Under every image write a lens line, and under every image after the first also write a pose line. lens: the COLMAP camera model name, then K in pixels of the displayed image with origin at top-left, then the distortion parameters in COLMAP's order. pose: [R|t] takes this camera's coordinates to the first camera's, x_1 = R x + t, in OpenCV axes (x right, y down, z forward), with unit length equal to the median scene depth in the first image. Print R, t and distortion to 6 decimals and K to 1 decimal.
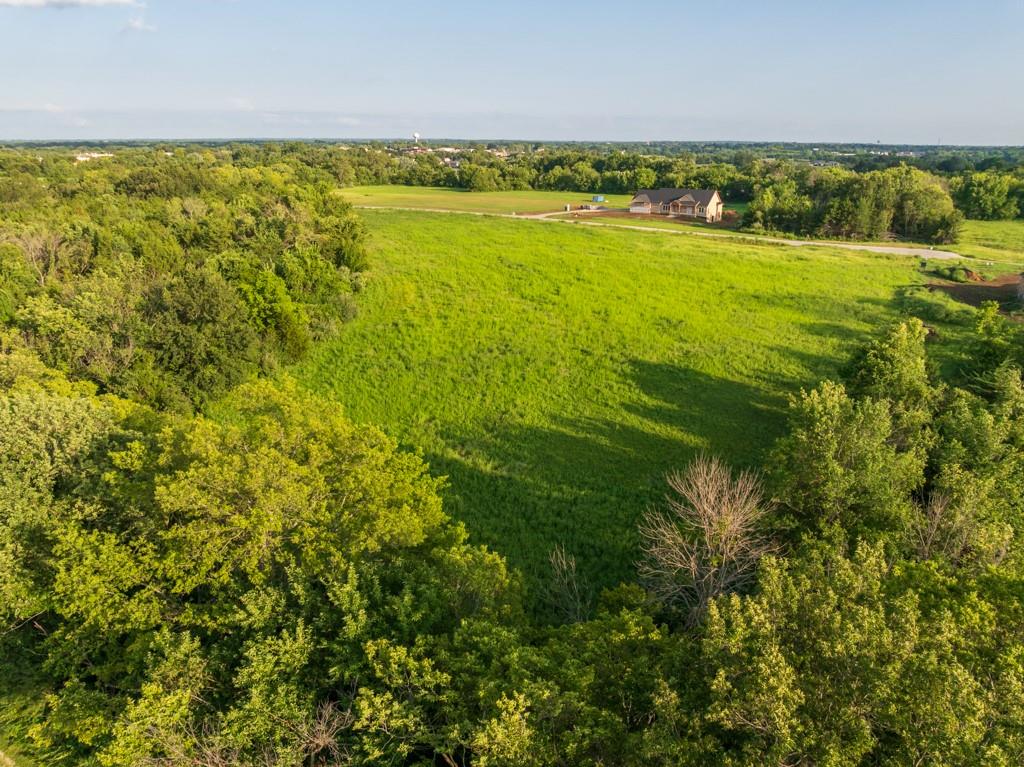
lens RADIAL K [[718.3, 0, 516.9], [0, 718.3, 380.4], [0, 0, 1]] dist [-0.044829, 0.013150]
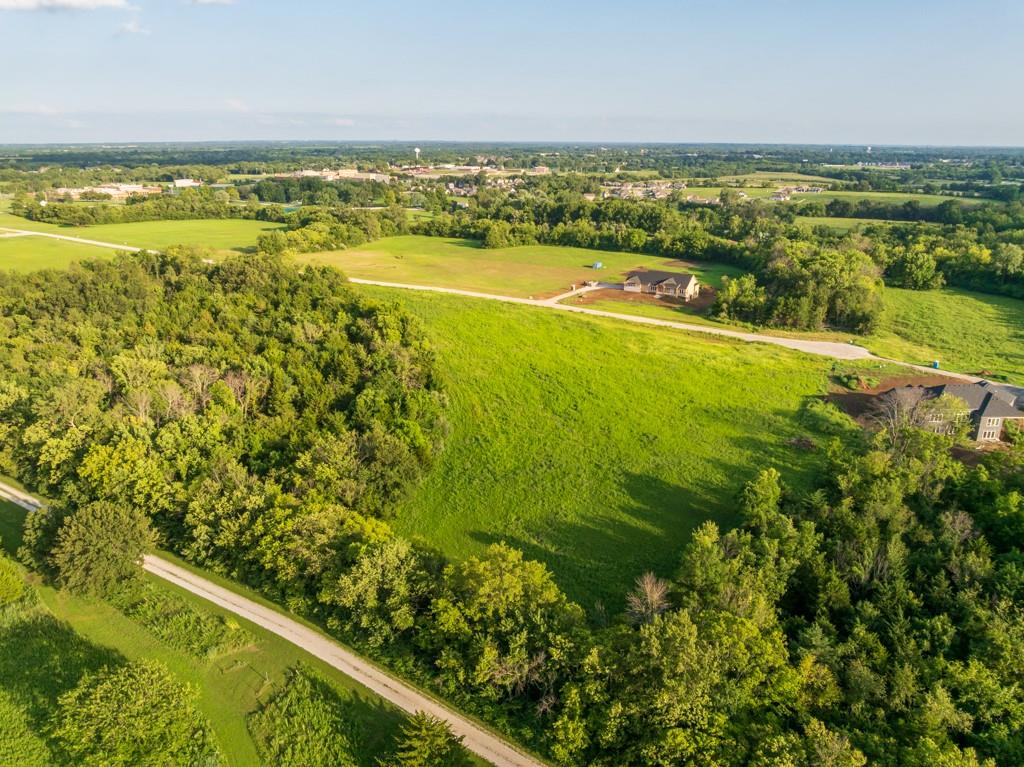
lens RADIAL K [[718.3, 0, 511.1], [0, 718.3, 387.7], [0, 0, 1]] dist [-0.044829, 0.013150]
pose [[0.999979, -0.006363, -0.001557, -0.069159], [0.006381, 0.999905, 0.012240, -0.163319], [0.001479, -0.012250, 0.999924, -0.457207]]
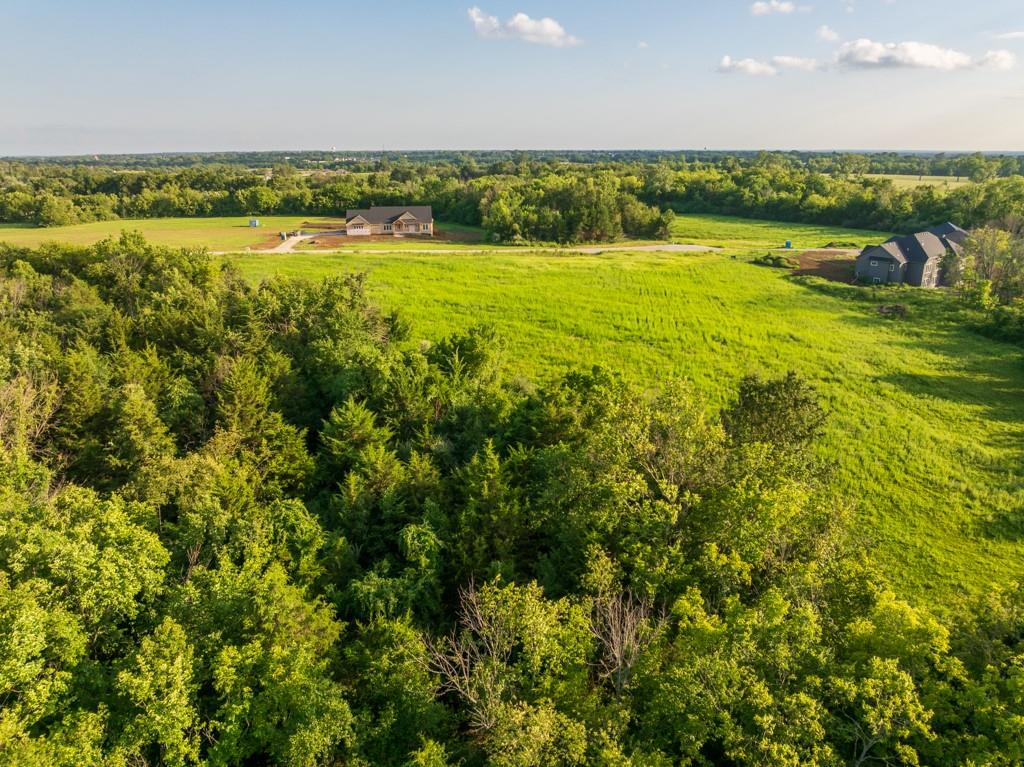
lens RADIAL K [[718.3, 0, 507.5], [0, 718.3, 382.3], [0, 0, 1]] dist [-0.044829, 0.013150]
pose [[0.758877, -0.207658, 0.617239, -0.572448], [0.213156, 0.974794, 0.065882, -0.130551], [-0.615362, 0.081572, 0.784013, 0.321971]]
